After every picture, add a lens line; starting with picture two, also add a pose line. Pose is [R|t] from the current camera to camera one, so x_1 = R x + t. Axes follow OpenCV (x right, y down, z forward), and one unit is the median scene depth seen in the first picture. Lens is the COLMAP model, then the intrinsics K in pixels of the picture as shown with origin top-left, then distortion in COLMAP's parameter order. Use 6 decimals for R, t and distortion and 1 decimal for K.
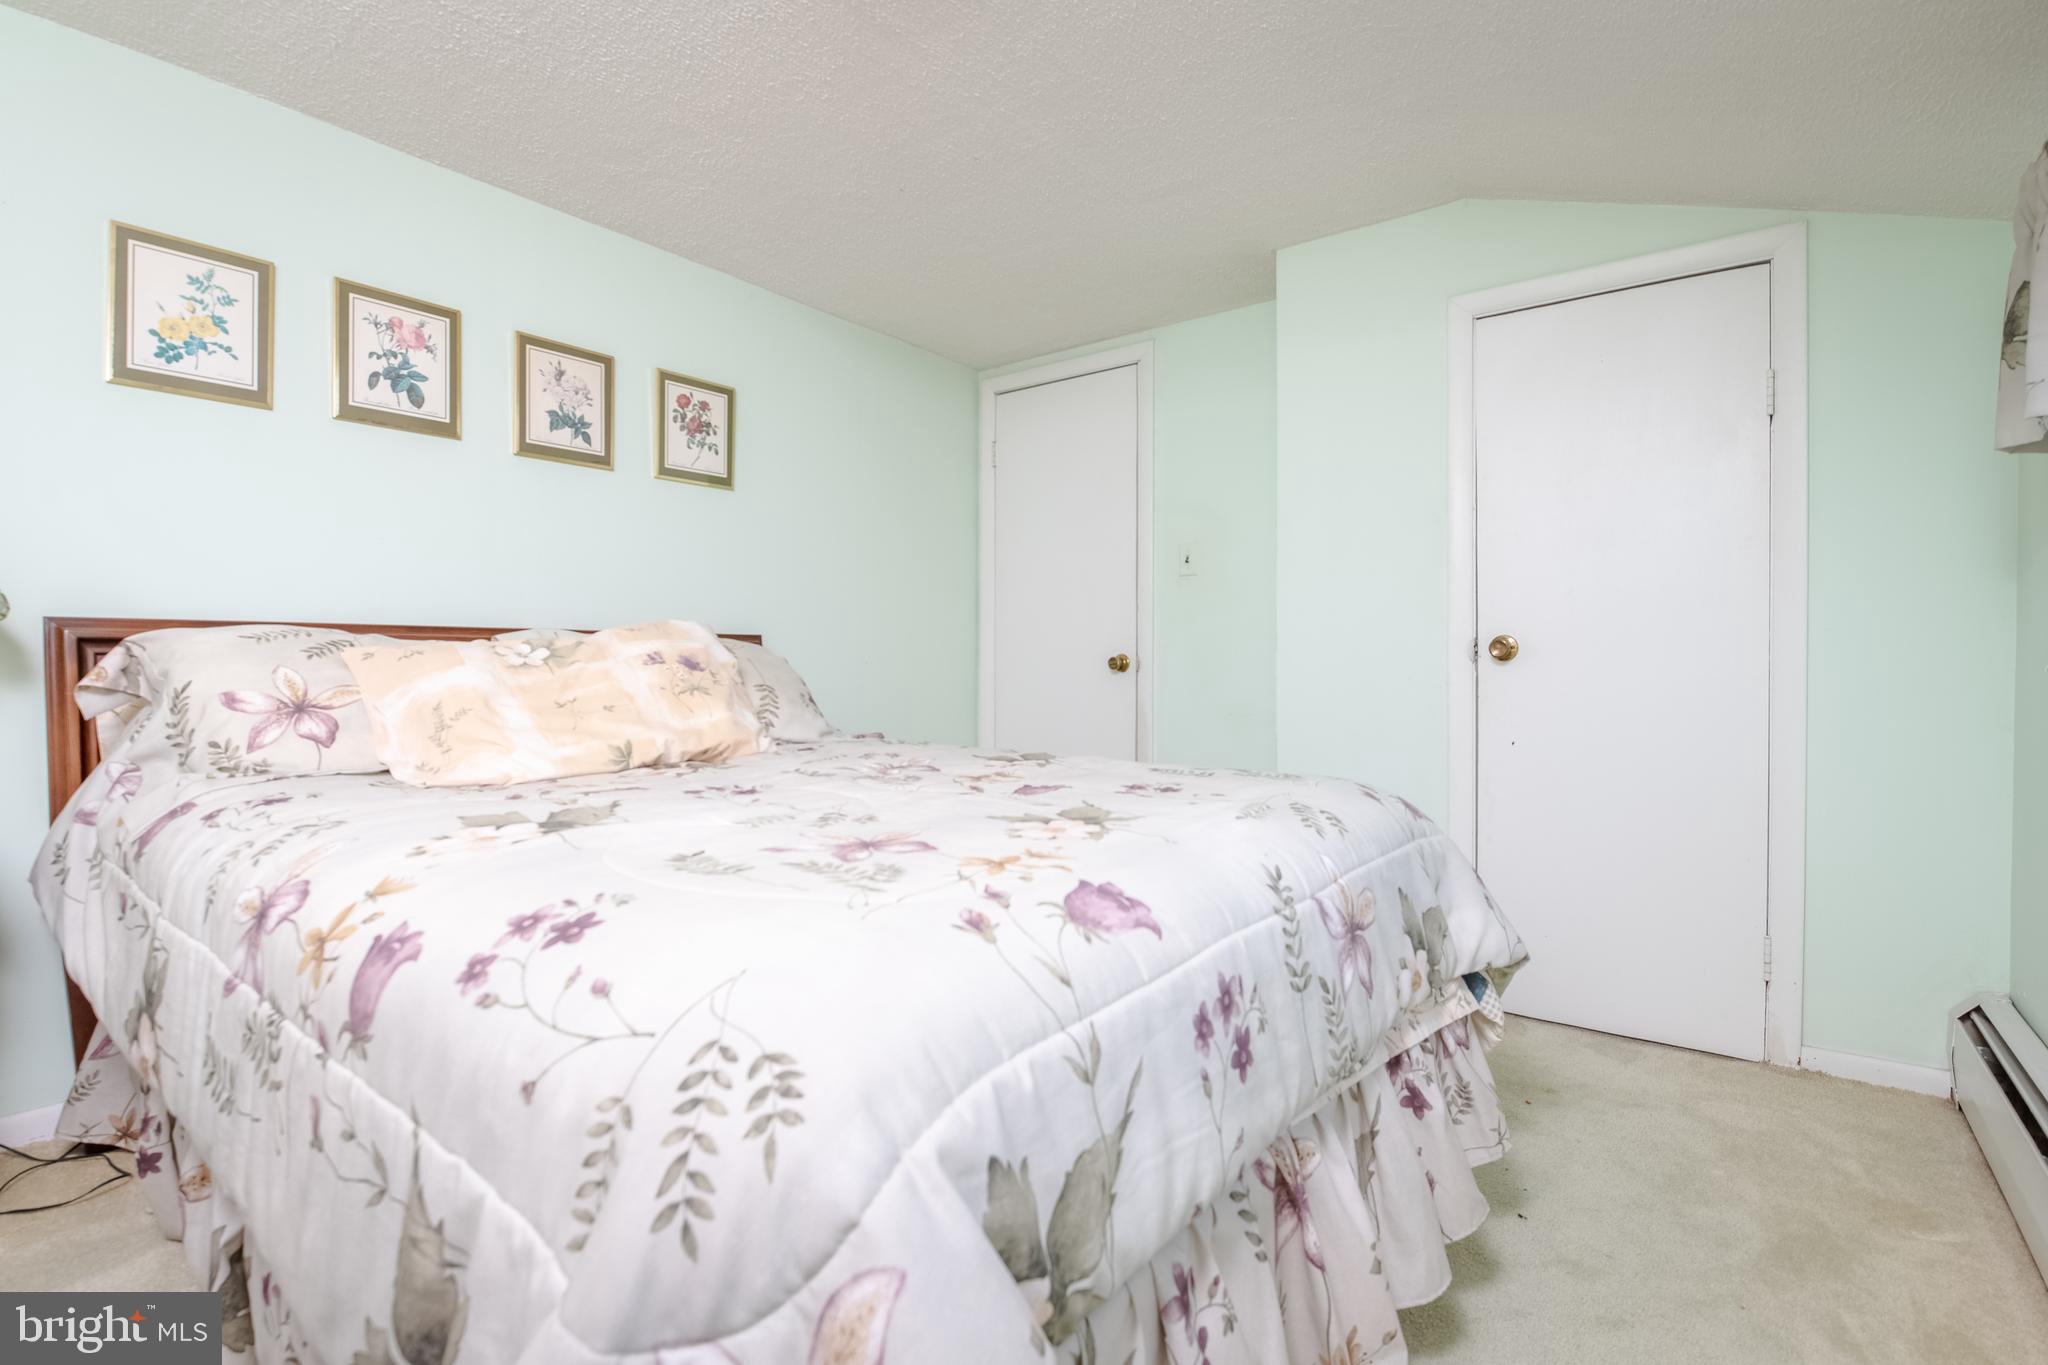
lens RADIAL K [[934.4, 0, 1024.0], [0, 934.4, 682.5], [0, 0, 1]] dist [0.000508, -0.018742]
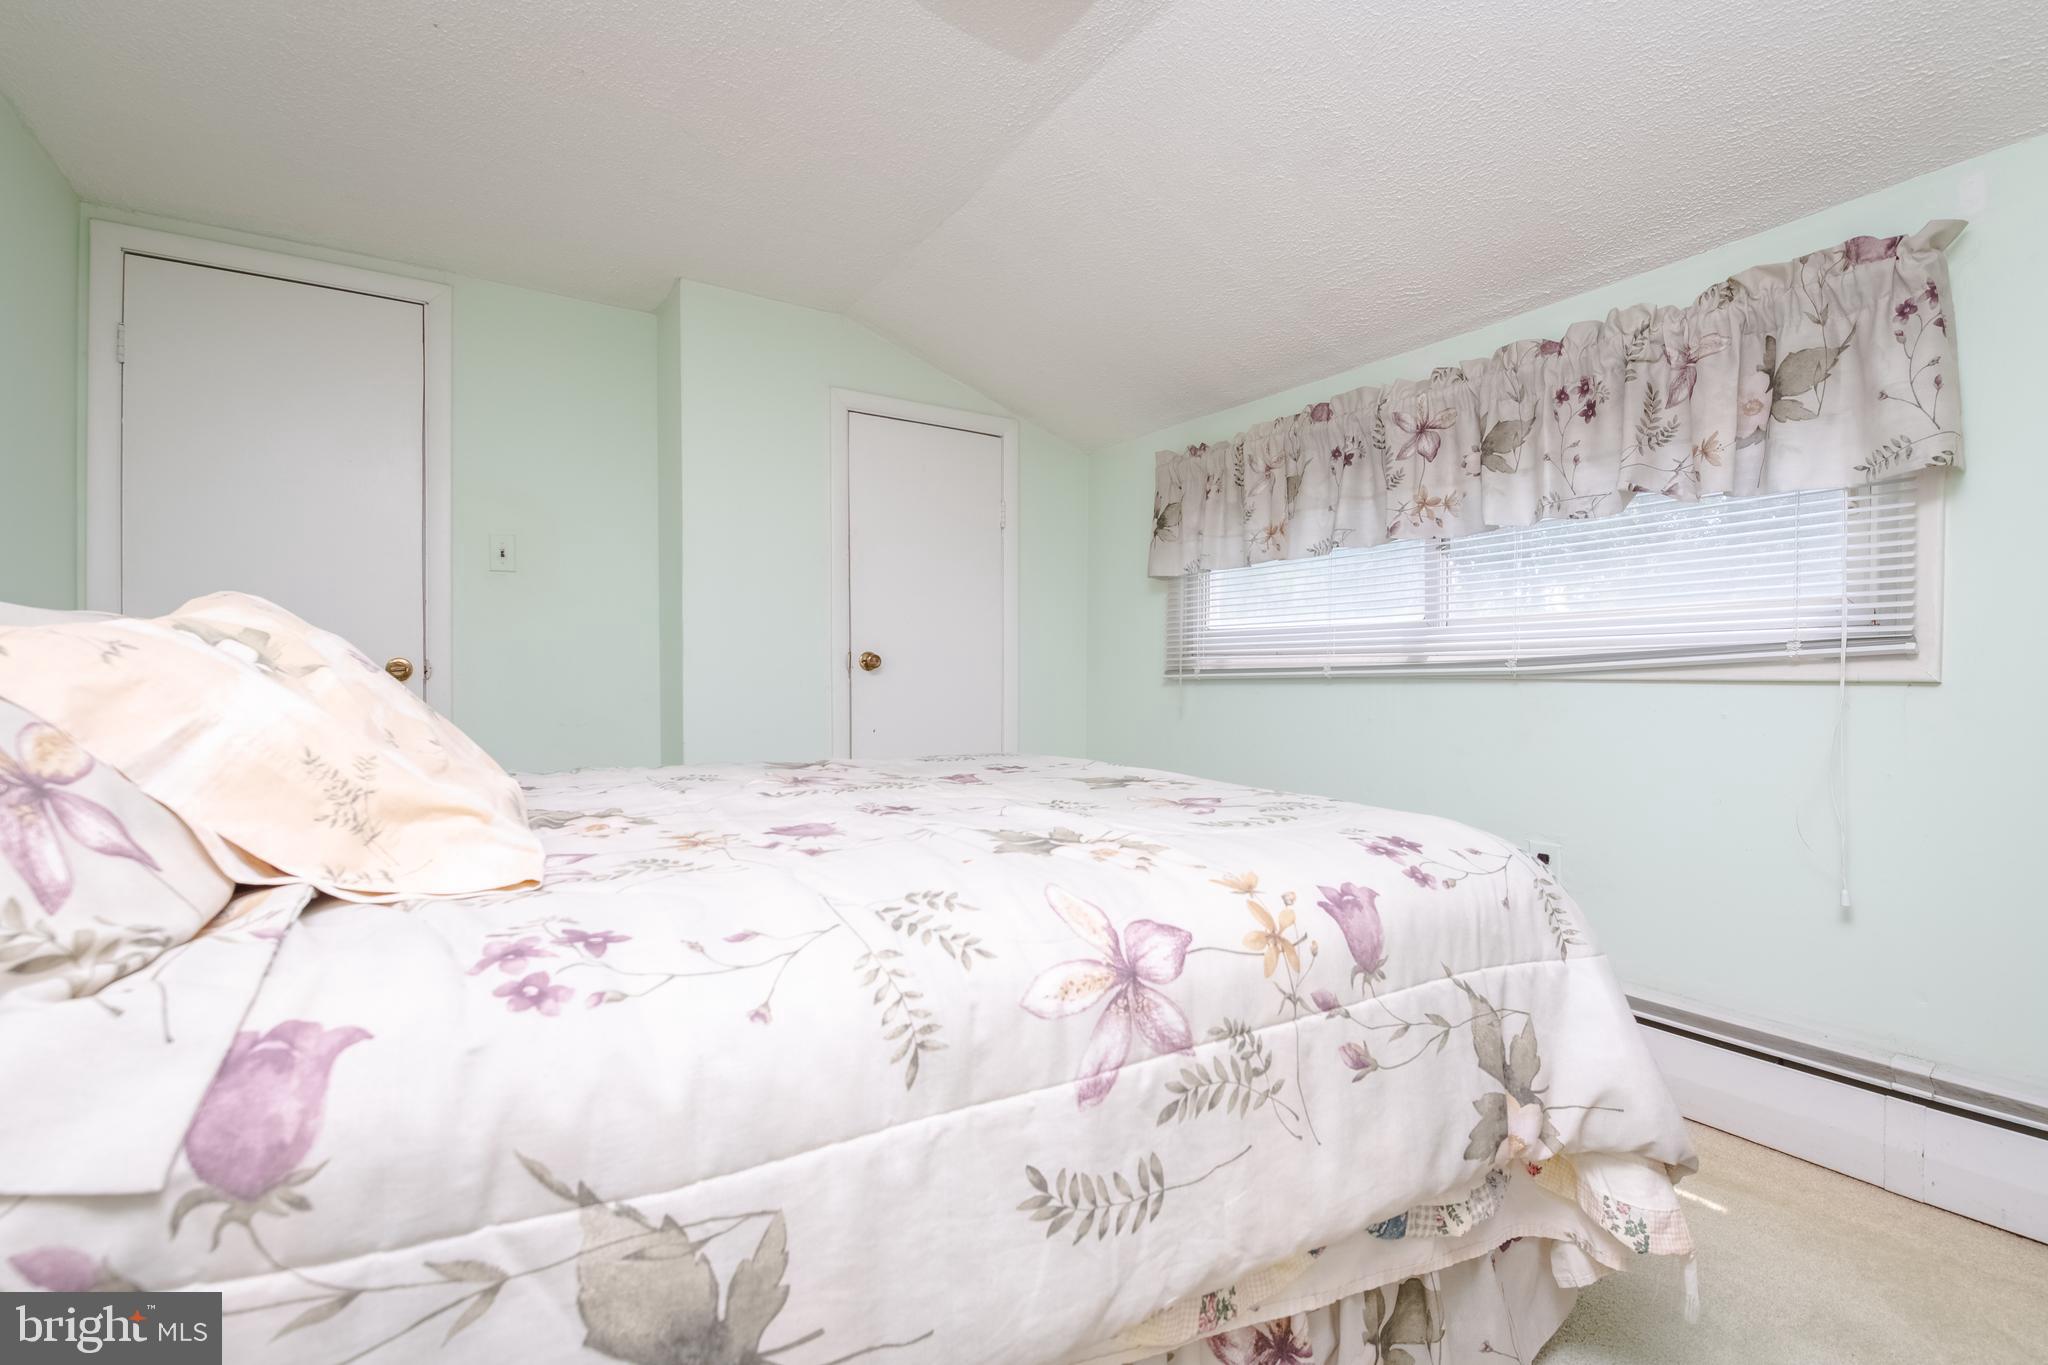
lens RADIAL K [[891.3, 0, 1024.0], [0, 891.3, 682.5], [0, 0, 1]] dist [-0.000227, -0.009867]
pose [[0.359281, -0.014160, 0.933122, -0.691387], [0.009836, 0.999887, 0.011386, -0.012690], [-0.933178, 0.005088, 0.359379, 0.337433]]
